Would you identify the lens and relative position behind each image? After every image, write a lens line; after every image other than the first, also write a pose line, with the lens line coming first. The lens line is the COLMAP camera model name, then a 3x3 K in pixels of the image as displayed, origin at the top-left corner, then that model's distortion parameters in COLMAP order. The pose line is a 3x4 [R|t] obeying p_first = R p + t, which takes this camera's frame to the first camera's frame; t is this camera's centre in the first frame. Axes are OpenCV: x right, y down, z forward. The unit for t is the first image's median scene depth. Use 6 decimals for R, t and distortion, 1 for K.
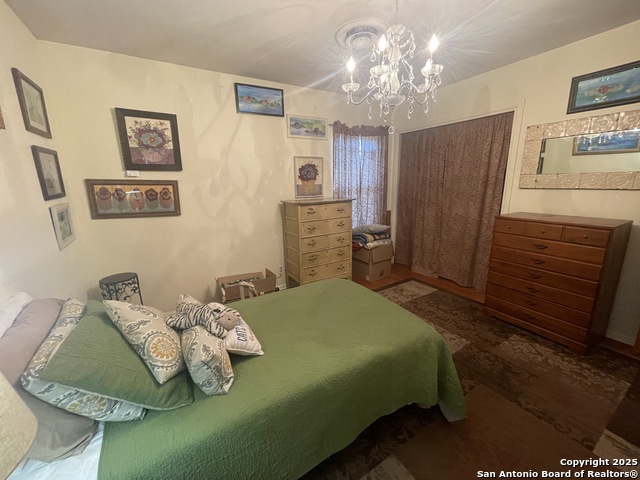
lens RADIAL K [[258.8, 0, 319.1], [0, 258.8, 238.6], [0, 0, 1]] dist [0.000224, 0.000536]
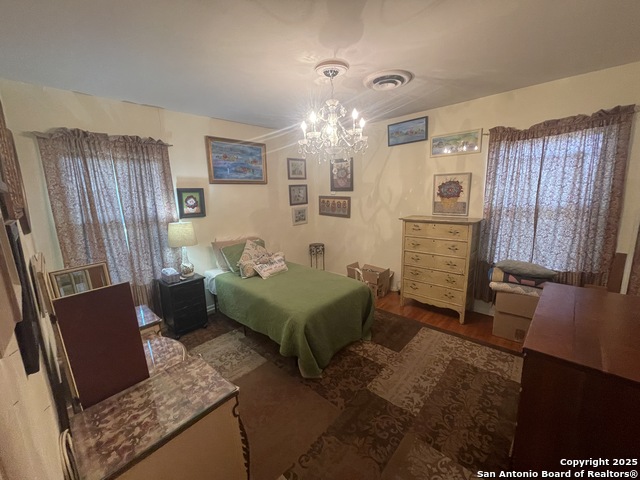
lens RADIAL K [[258.8, 0, 319.1], [0, 258.8, 237.2], [0, 0, 1]] dist [0.000224, 0.000536]
pose [[0.277864, 0.179495, -0.943702, 0.833591], [-0.186573, 0.973765, 0.130278, -0.128074], [0.942328, 0.139870, 0.304063, 0.295803]]
